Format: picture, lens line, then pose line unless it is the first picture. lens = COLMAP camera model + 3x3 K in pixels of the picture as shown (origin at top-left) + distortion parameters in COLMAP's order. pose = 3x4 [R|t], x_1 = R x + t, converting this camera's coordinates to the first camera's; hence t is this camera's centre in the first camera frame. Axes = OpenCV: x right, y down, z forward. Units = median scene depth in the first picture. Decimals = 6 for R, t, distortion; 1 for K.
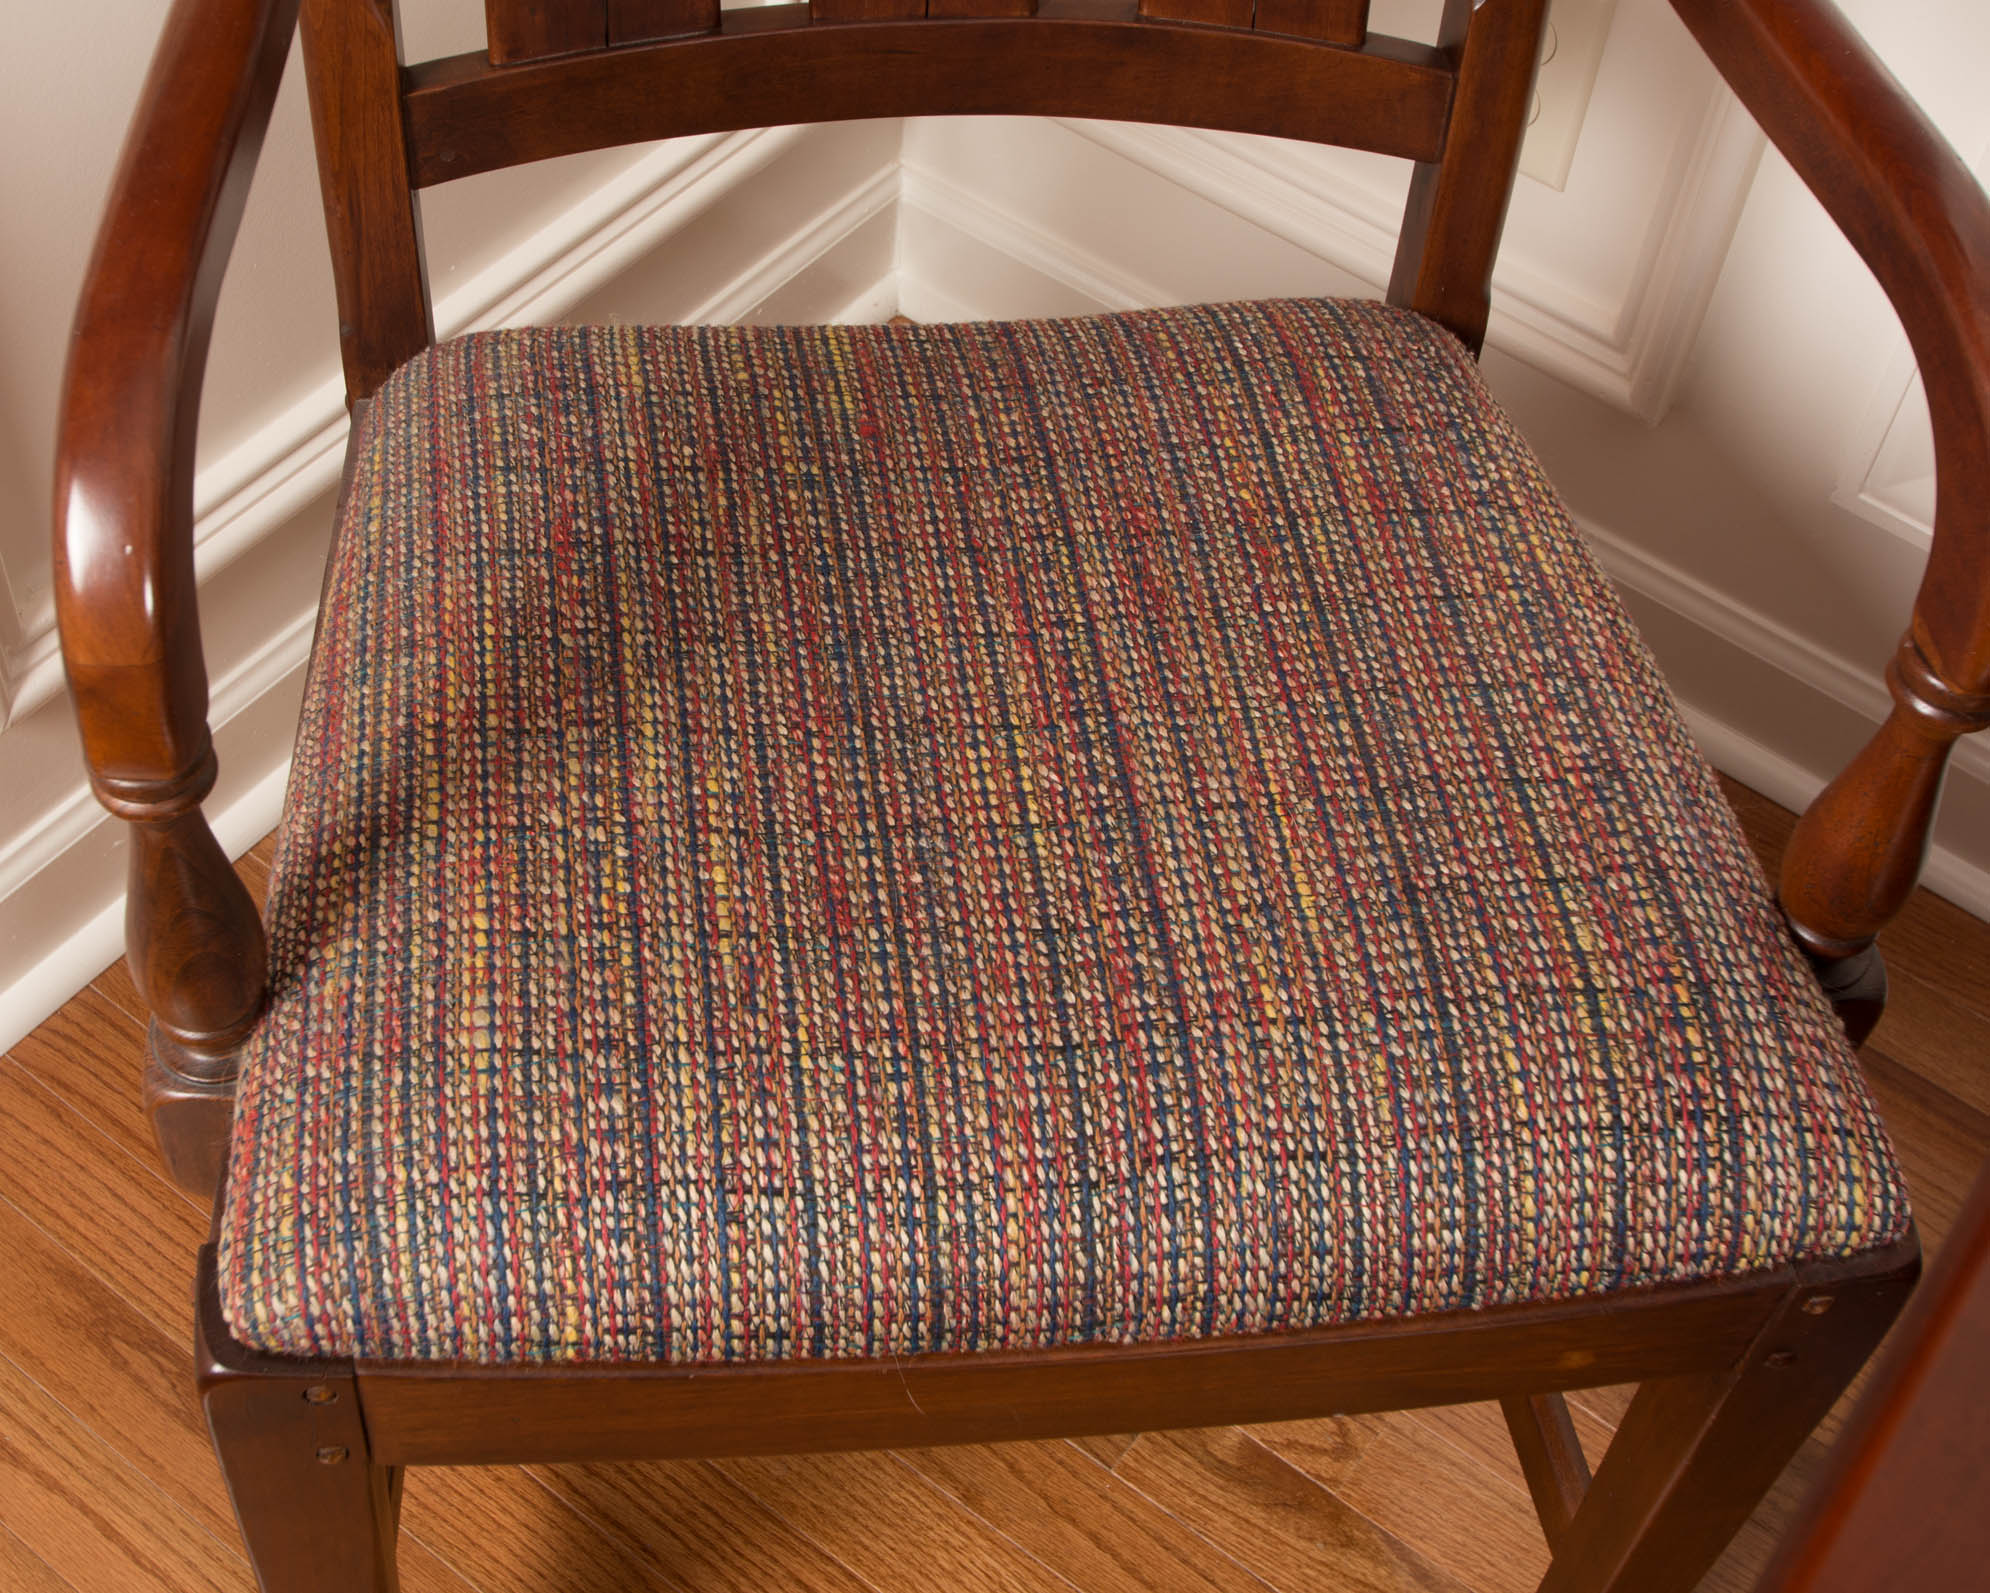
lens RADIAL K [[2729.0, 0, 909.0], [0, 2729.0, 793.4], [0, 0, 1]] dist [-0.117353, 0.075436]
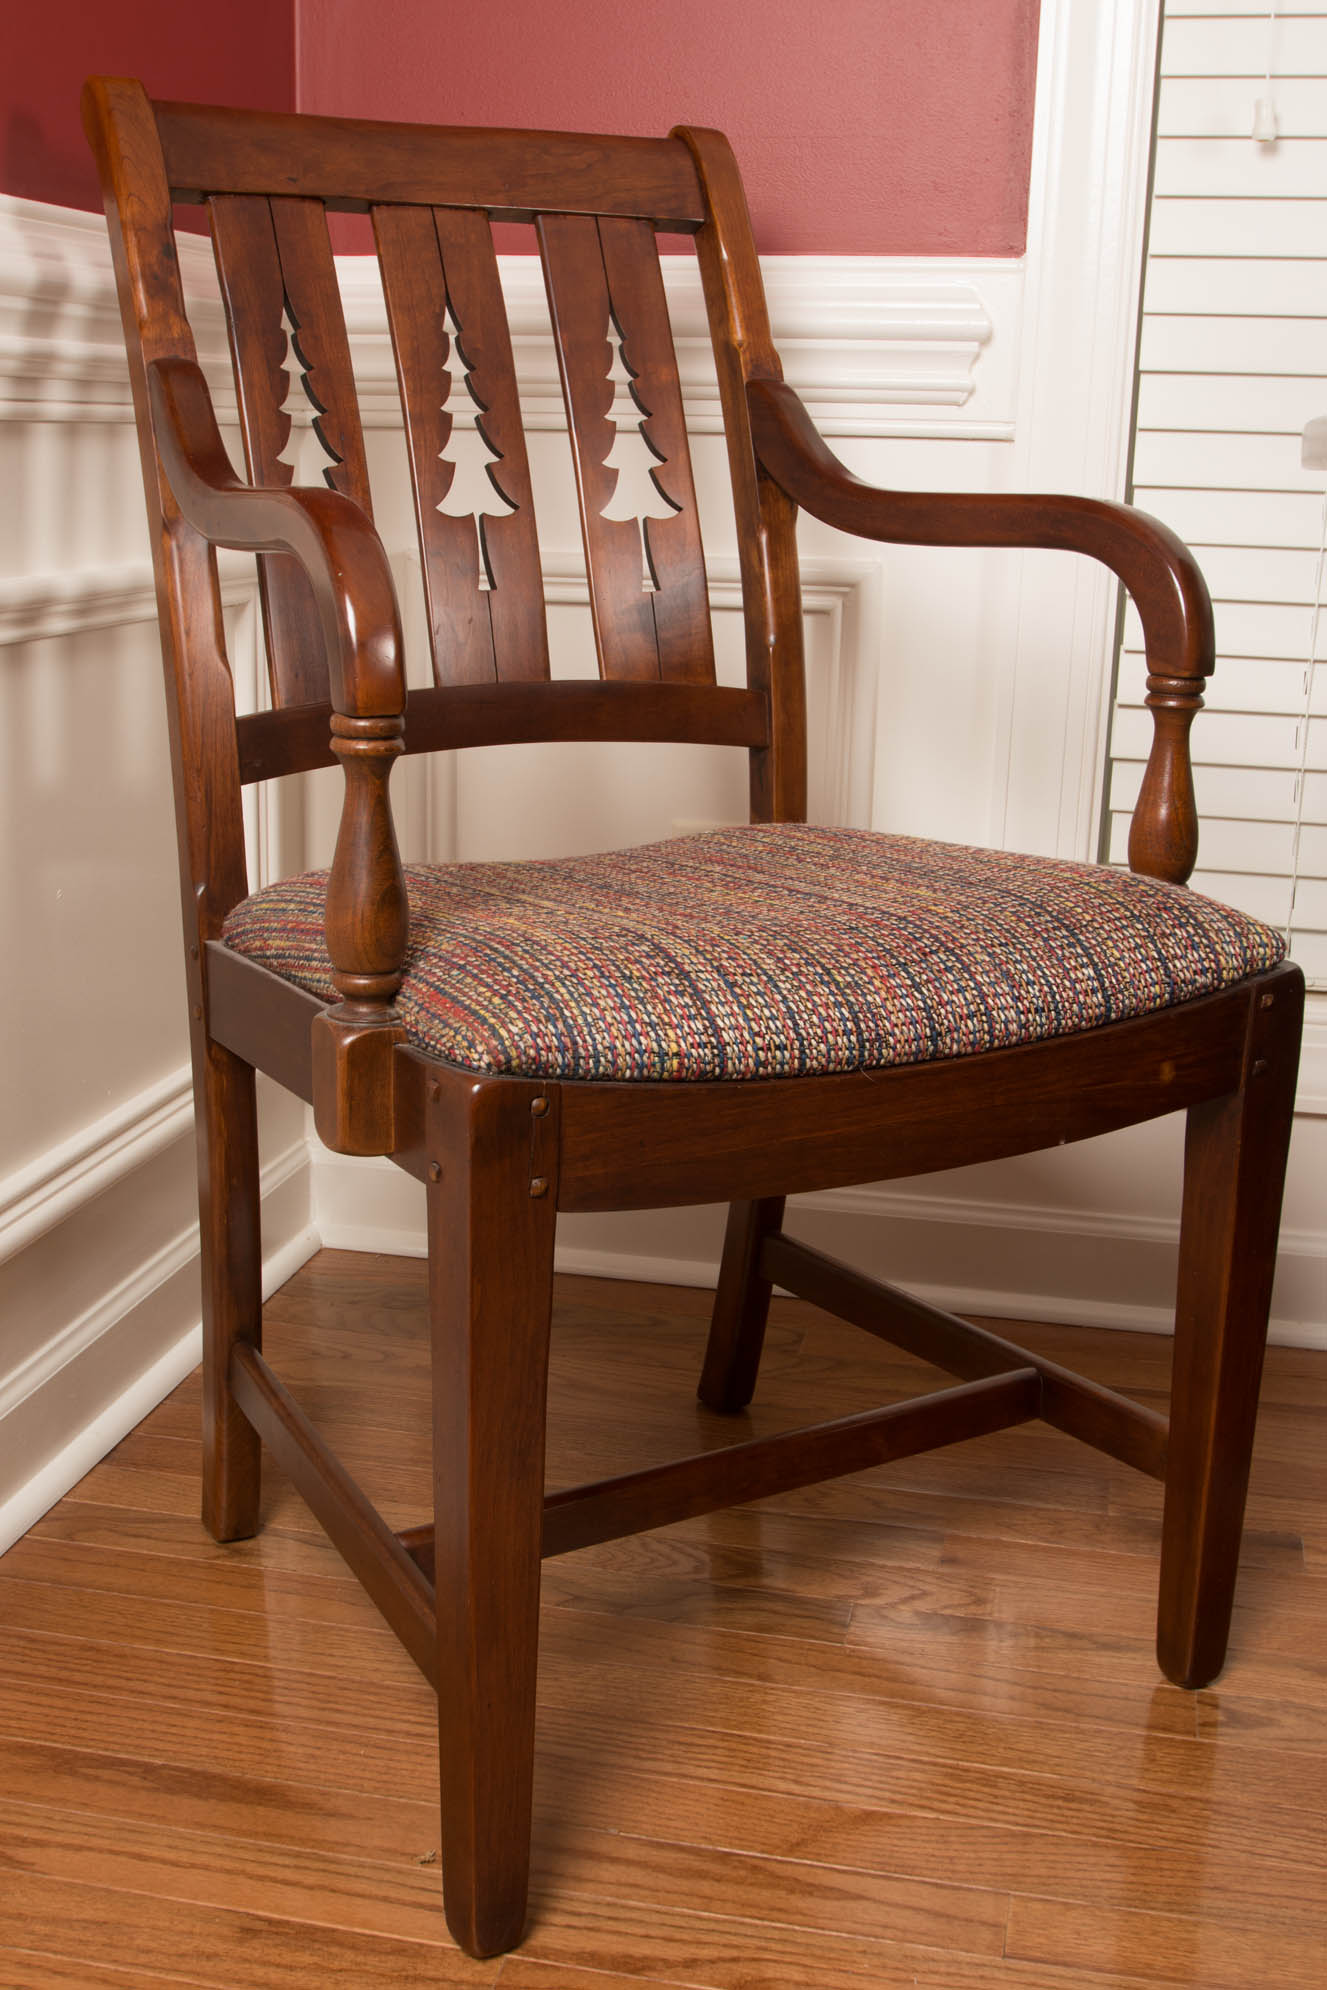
lens RADIAL K [[2158.6, 0, 688.0], [0, 2158.6, 994.9], [0, 0, 1]] dist [-0.081799, 0.006175]
pose [[0.899810, -0.142704, 0.412283, -0.498122], [0.354861, 0.789133, -0.501342, 0.637340], [-0.253803, 0.597415, 0.760710, 0.004633]]
